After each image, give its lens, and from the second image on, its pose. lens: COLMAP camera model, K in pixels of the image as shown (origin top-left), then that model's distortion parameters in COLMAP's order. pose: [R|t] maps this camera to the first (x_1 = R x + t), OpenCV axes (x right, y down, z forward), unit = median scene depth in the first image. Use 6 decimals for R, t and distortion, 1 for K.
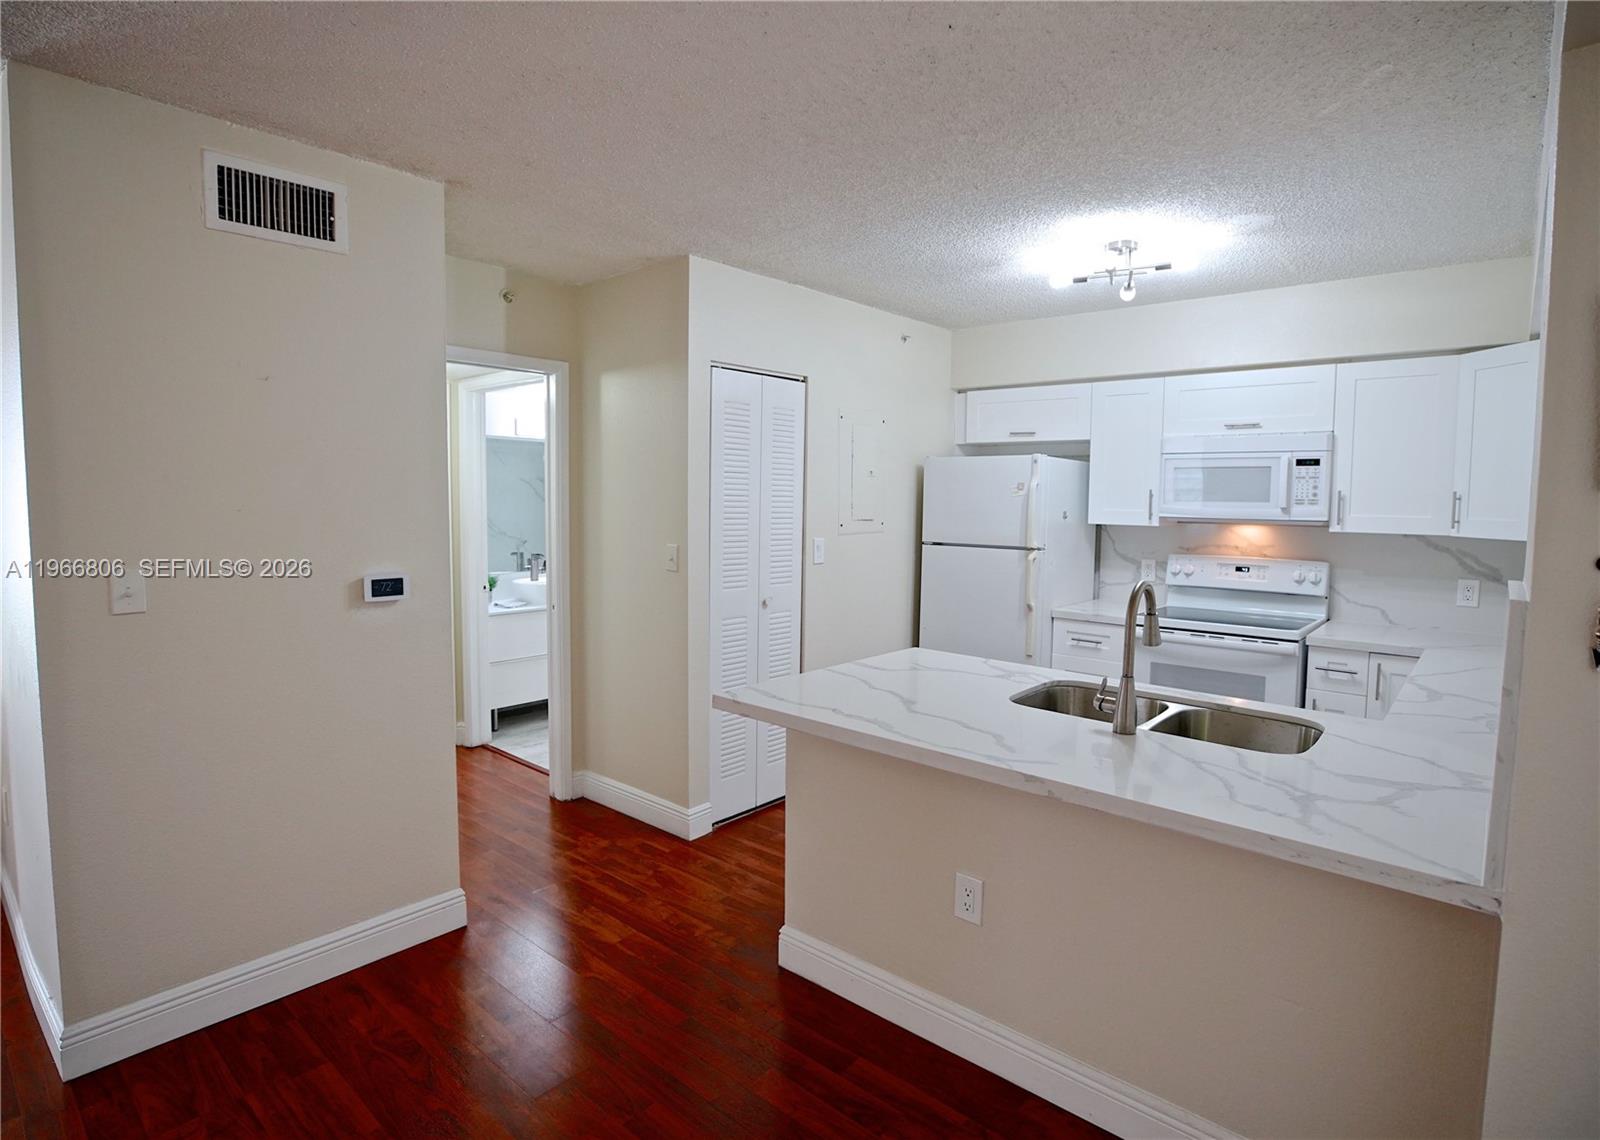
lens RADIAL K [[814.7, 0, 800.0], [0, 814.7, 570.0], [0, 0, 1]] dist [-0.020853, 0.000473]
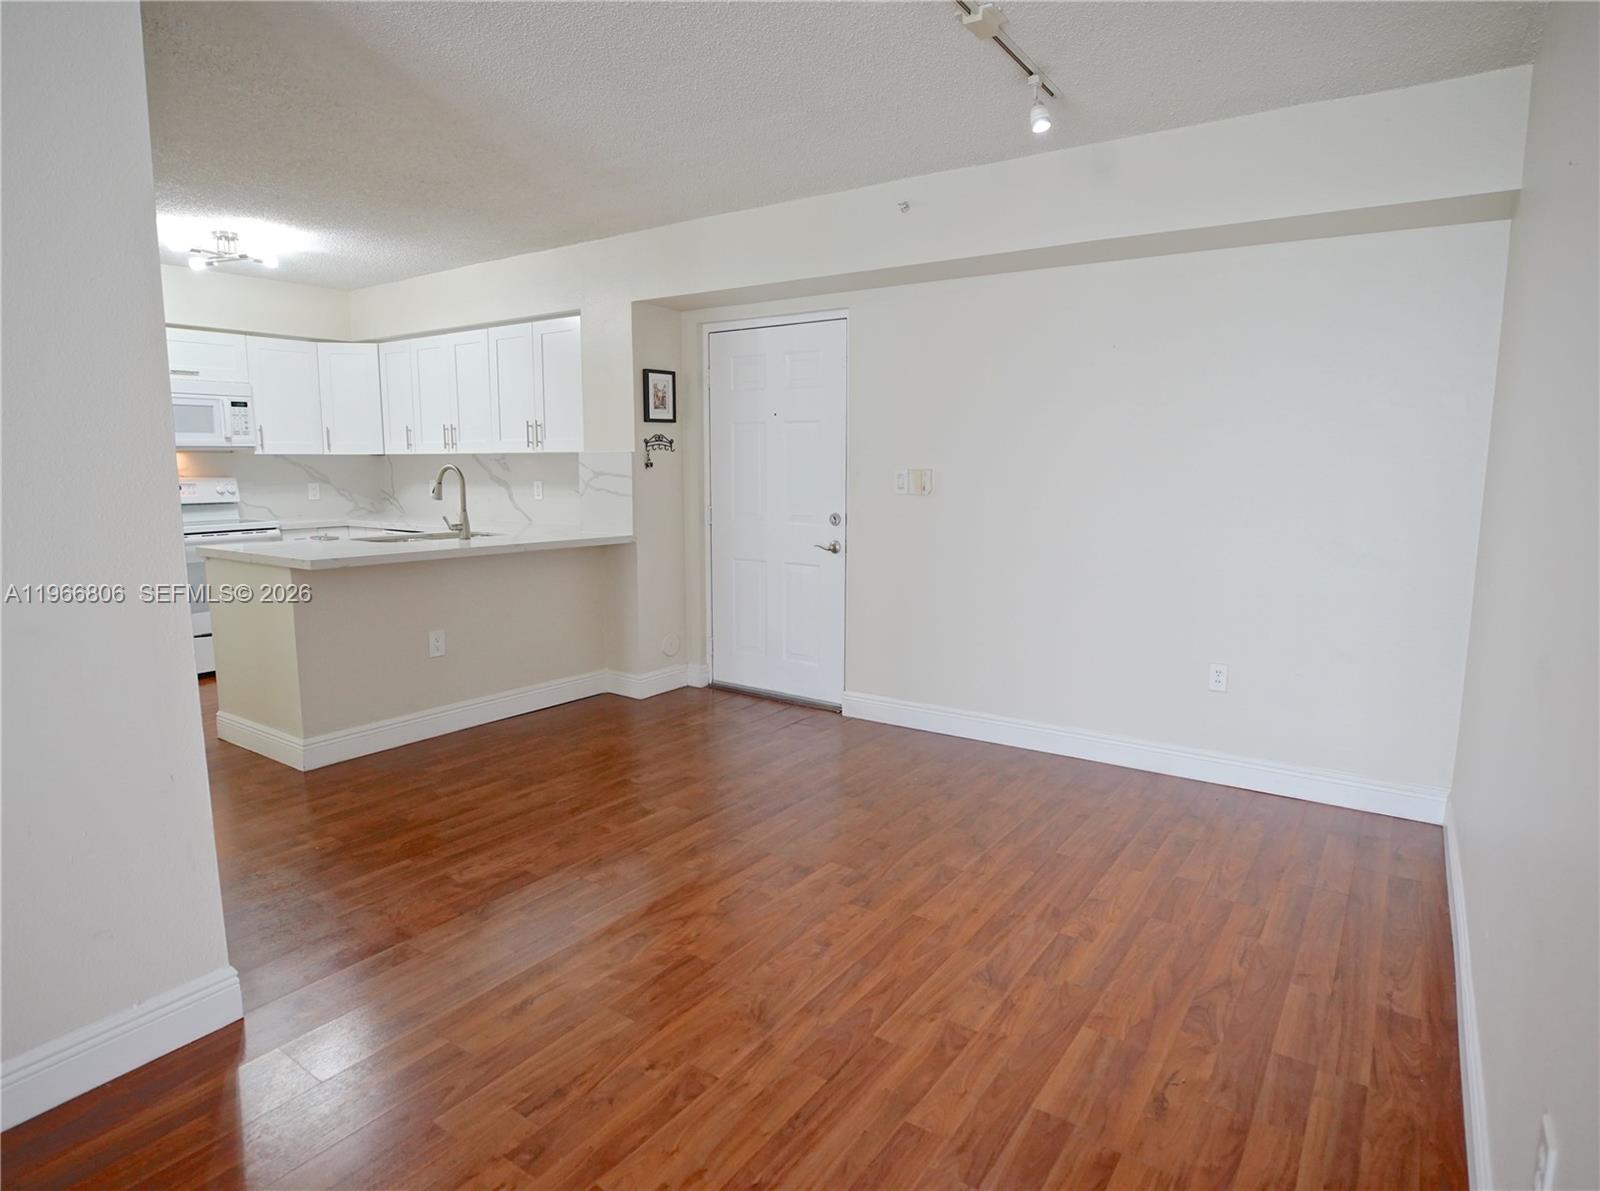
lens RADIAL K [[902.8, 0, 800.0], [0, 902.8, 595.5], [0, 0, 1]] dist [-0.001225, -0.000408]
pose [[-0.113219, -0.152940, 0.981729, -1.074194], [0.090332, 0.982405, 0.163463, 0.024919], [-0.989455, 0.107188, -0.097411, 0.225186]]
